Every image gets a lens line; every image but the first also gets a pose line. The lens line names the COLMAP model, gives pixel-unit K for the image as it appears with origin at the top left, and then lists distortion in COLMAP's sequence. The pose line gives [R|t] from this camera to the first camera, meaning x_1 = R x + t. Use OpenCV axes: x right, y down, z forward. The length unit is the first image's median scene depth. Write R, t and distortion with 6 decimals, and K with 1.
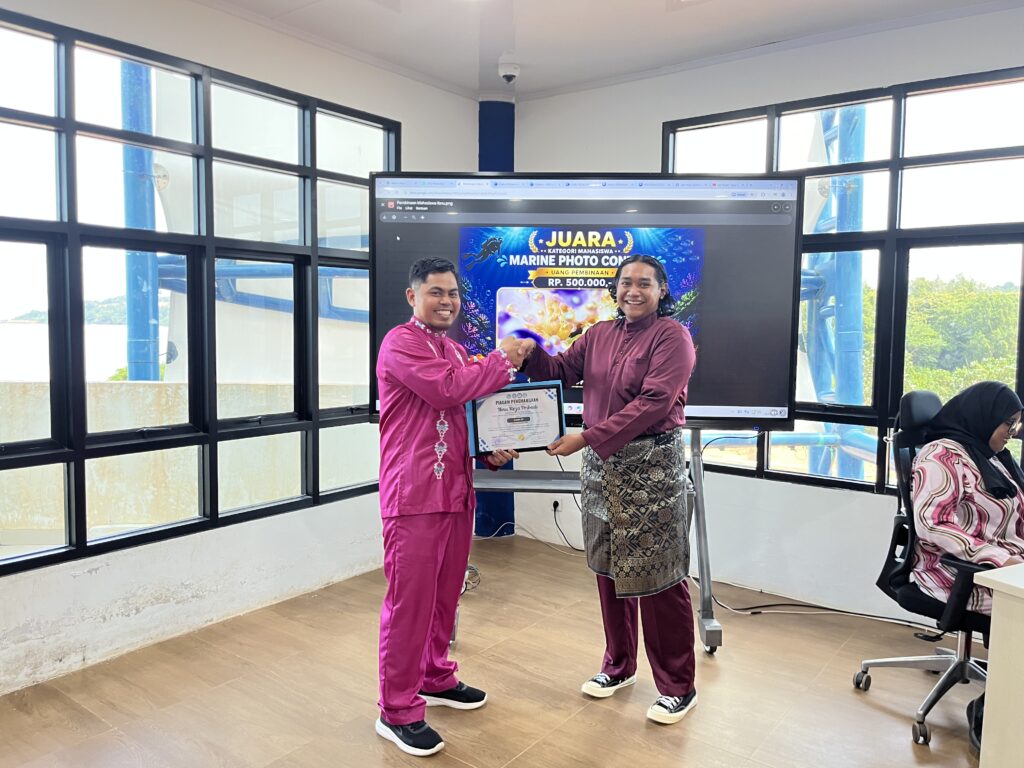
lens RADIAL K [[782.7, 0, 505.0], [0, 782.7, 375.9], [0, 0, 1]] dist [0.055337, -0.067111]
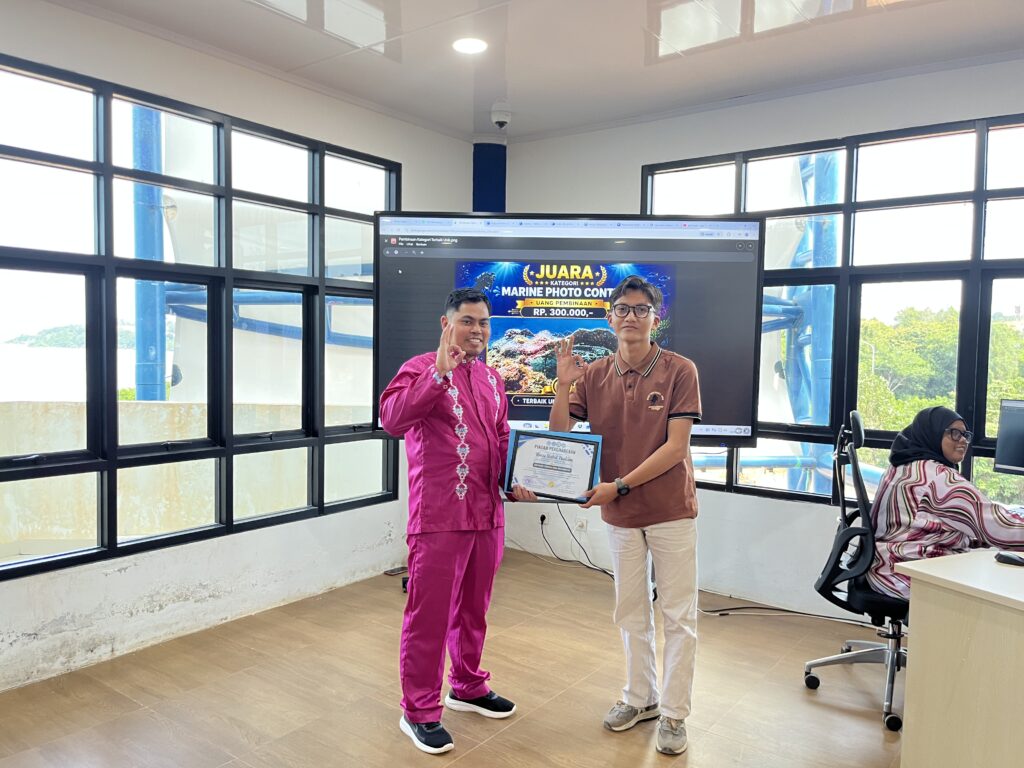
lens RADIAL K [[782.7, 0, 505.8], [0, 782.7, 390.8], [0, 0, 1]] dist [0.055337, -0.067111]
pose [[0.999928, 0.005414, 0.010739, 0.001994], [-0.005257, 0.999879, -0.014664, 0.007736], [-0.010817, 0.014607, 0.999835, -0.095297]]
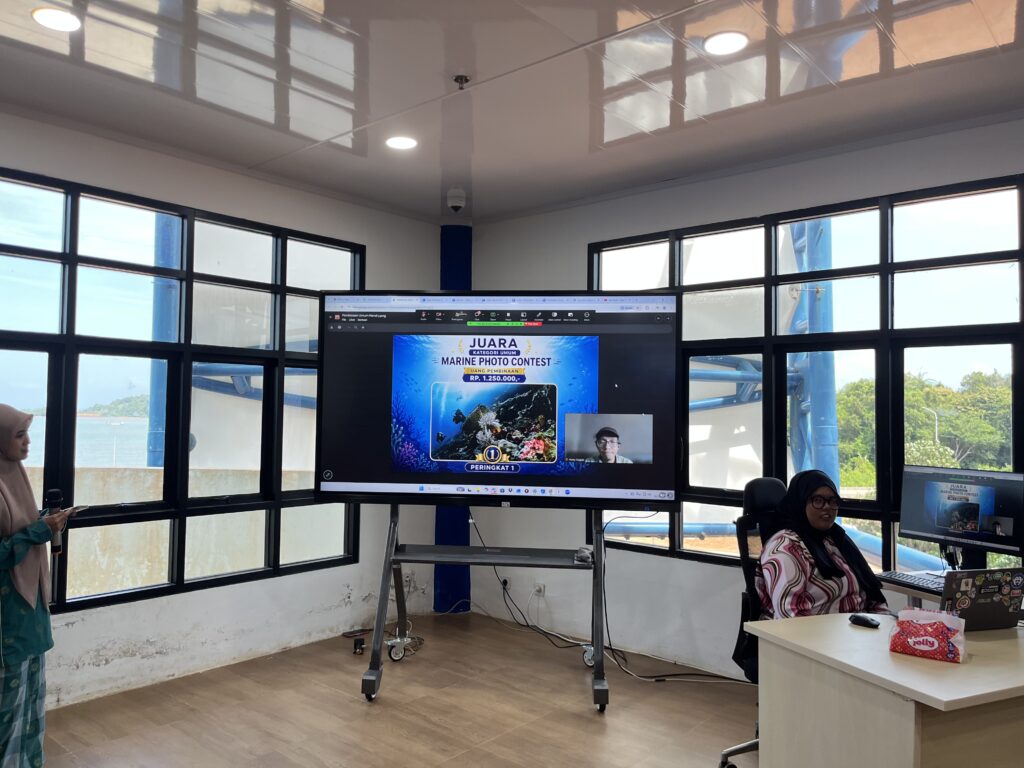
lens RADIAL K [[782.7, 0, 507.1], [0, 782.7, 384.5], [0, 0, 1]] dist [0.055337, -0.067111]
pose [[0.998345, 0.000398, -0.057508, 0.168004], [-0.006629, 0.994106, -0.108214, 0.010865], [0.057126, 0.108416, 0.992463, -0.148133]]
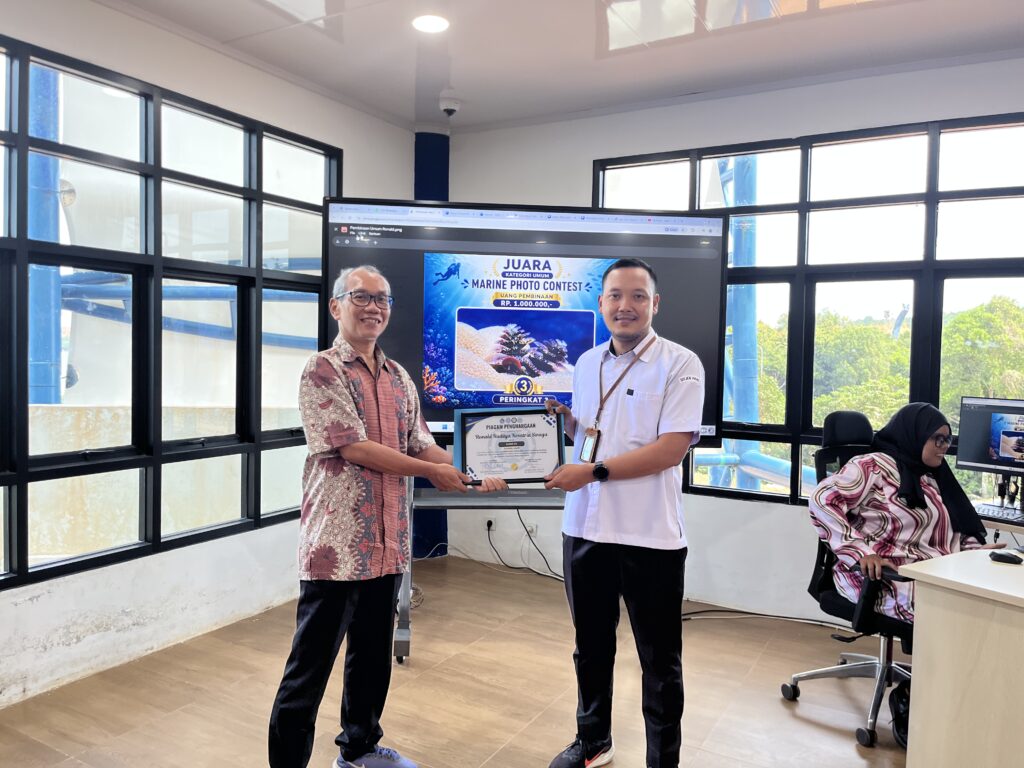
lens RADIAL K [[782.7, 0, 505.9], [0, 782.7, 376.2], [0, 0, 1]] dist [0.055337, -0.067111]
pose [[0.990858, 0.003191, 0.134869, -0.068310], [0.001487, 0.999401, -0.034568, 0.008358], [-0.134899, 0.034452, 0.990260, -0.033699]]
